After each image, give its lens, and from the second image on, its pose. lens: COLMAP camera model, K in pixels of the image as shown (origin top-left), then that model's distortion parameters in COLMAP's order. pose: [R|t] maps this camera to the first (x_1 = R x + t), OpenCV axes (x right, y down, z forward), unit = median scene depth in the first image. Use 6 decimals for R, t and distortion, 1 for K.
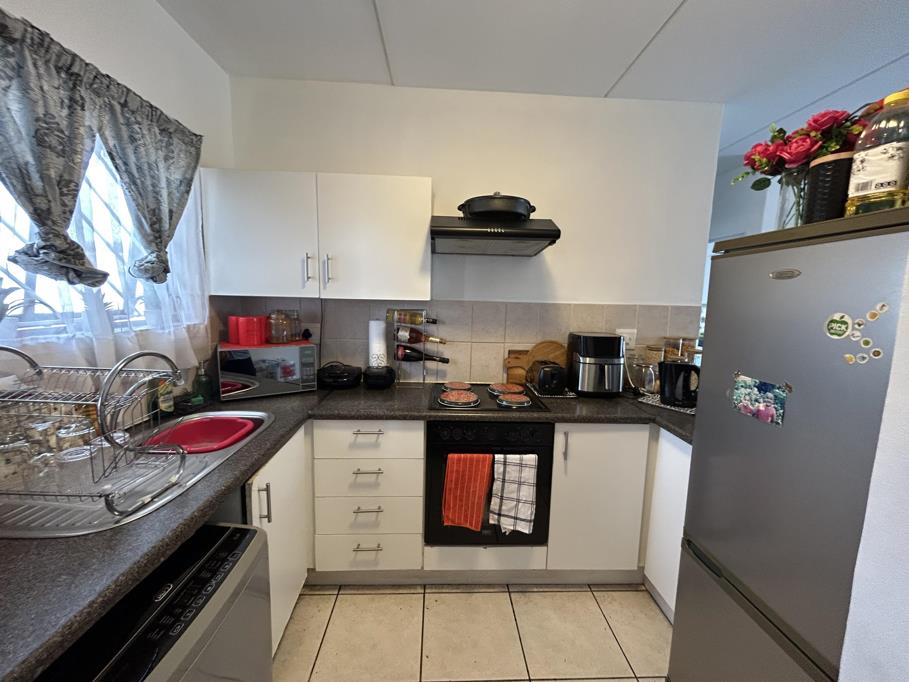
lens RADIAL K [[369.1, 0, 457.5], [0, 369.1, 341.7], [0, 0, 1]] dist [-0.005056, 0.001125]
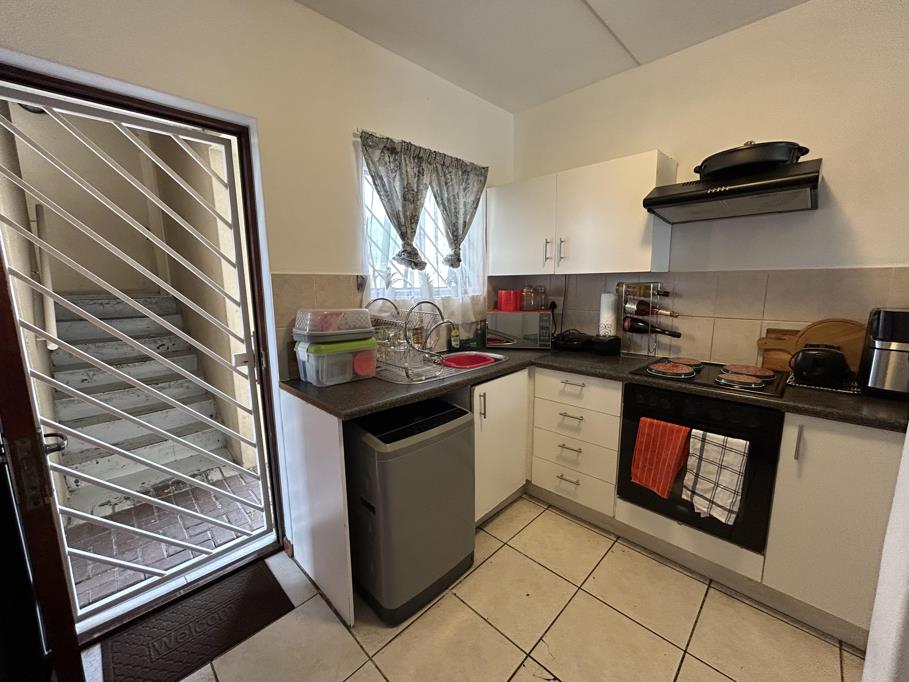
lens RADIAL K [[369.1, 0, 452.3], [0, 369.1, 342.2], [0, 0, 1]] dist [-0.005056, 0.001125]
pose [[0.675169, 0.085441, -0.732698, 0.354630], [-0.061615, 0.996331, 0.059406, 0.062881], [0.735085, 0.005036, 0.677956, -0.106213]]
